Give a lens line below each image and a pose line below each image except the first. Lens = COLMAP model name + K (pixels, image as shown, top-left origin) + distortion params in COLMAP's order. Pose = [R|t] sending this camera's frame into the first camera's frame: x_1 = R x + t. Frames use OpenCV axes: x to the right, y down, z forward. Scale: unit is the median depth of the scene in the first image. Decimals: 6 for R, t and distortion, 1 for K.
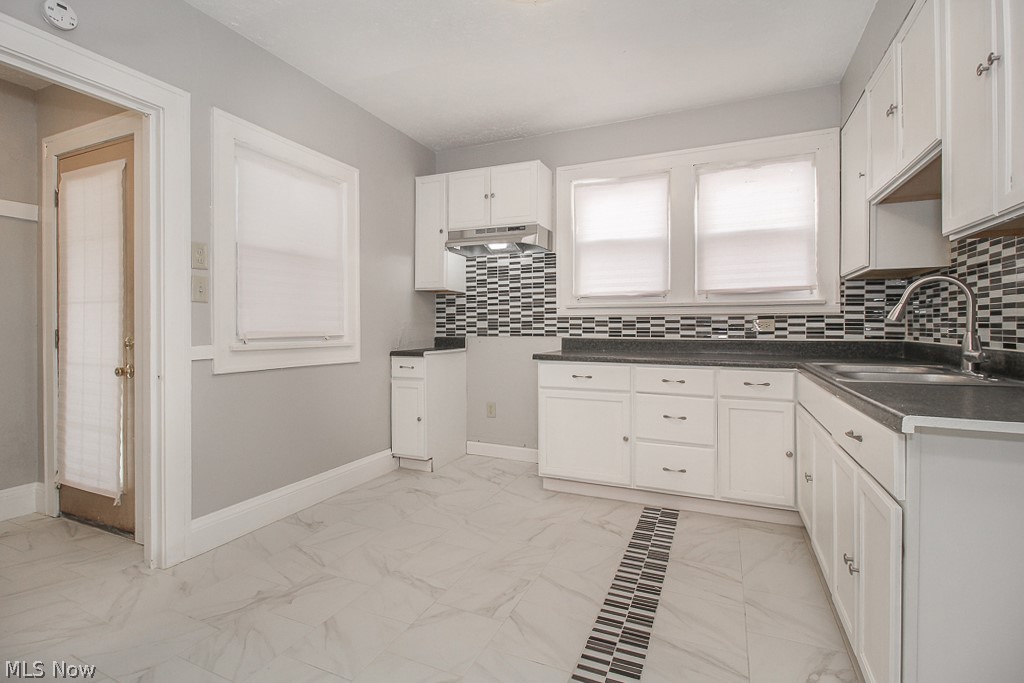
lens RADIAL K [[480.3, 0, 517.5], [0, 480.3, 321.2], [0, 0, 1]] dist [0.003810, -0.001943]
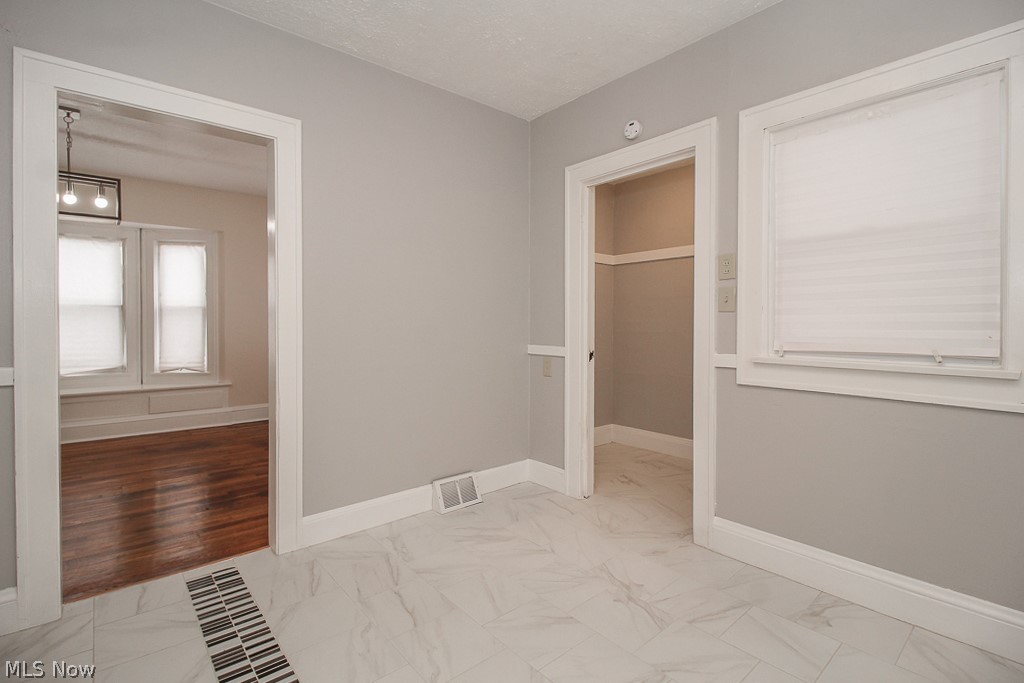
lens RADIAL K [[480.3, 0, 514.9], [0, 480.3, 326.8], [0, 0, 1]] dist [0.003810, -0.001943]
pose [[-0.432534, -0.000342, -0.901618, 0.530923], [0.005995, 0.999977, -0.003256, -0.006676], [0.901598, -0.006814, -0.432522, 1.185958]]
